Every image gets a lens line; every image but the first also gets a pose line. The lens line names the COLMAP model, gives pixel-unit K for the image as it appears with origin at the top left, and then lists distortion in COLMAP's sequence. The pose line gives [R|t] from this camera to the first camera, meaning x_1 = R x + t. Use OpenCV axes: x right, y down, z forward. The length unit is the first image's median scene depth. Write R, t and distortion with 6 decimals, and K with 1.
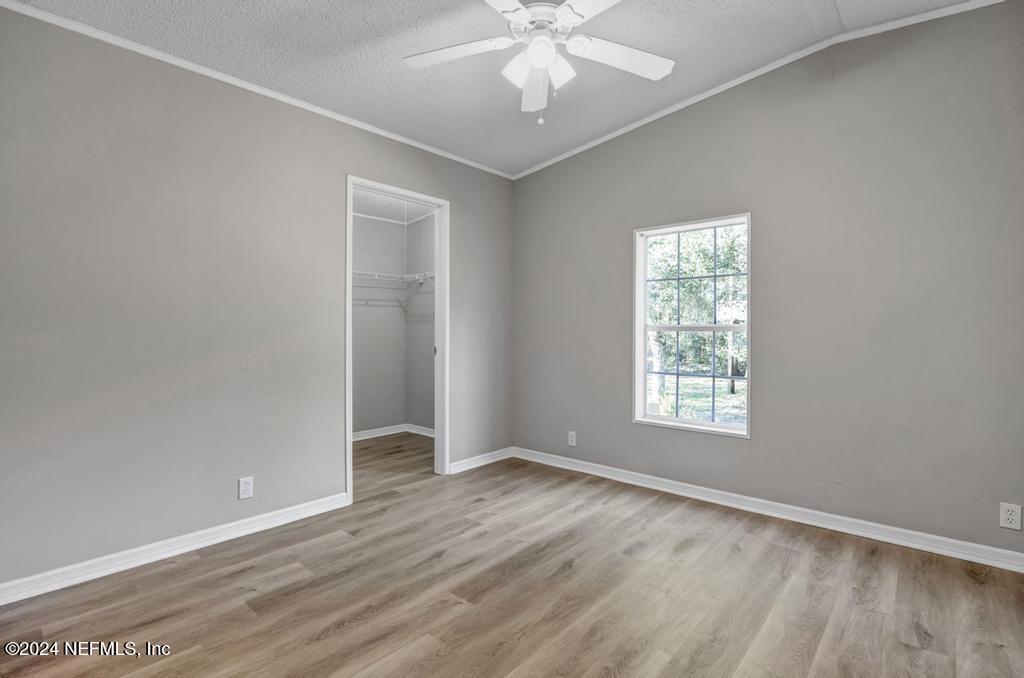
lens RADIAL K [[488.2, 0, 512.0], [0, 488.2, 339.0], [0, 0, 1]] dist [0.000270, 0.000070]
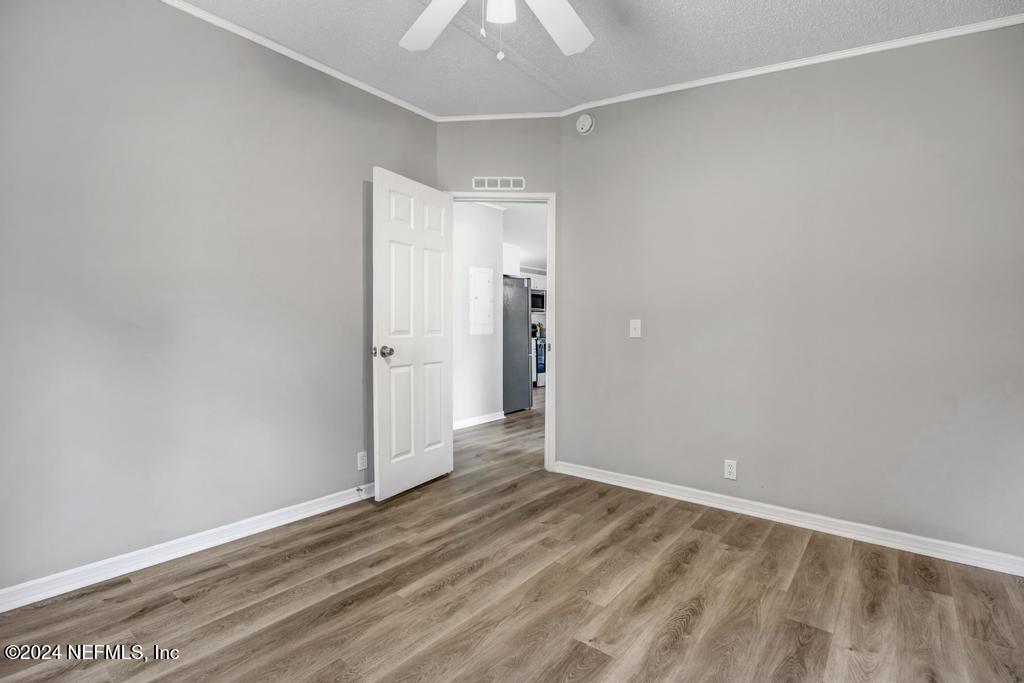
lens RADIAL K [[495.2, 0, 512.0], [0, 495.2, 341.5], [0, 0, 1]] dist [-0.001114, -0.000194]
pose [[-0.998860, 0.001152, -0.047716, 0.082786], [-0.000985, 0.998998, 0.044733, -0.035148], [0.047719, 0.044729, -0.997859, 1.987231]]
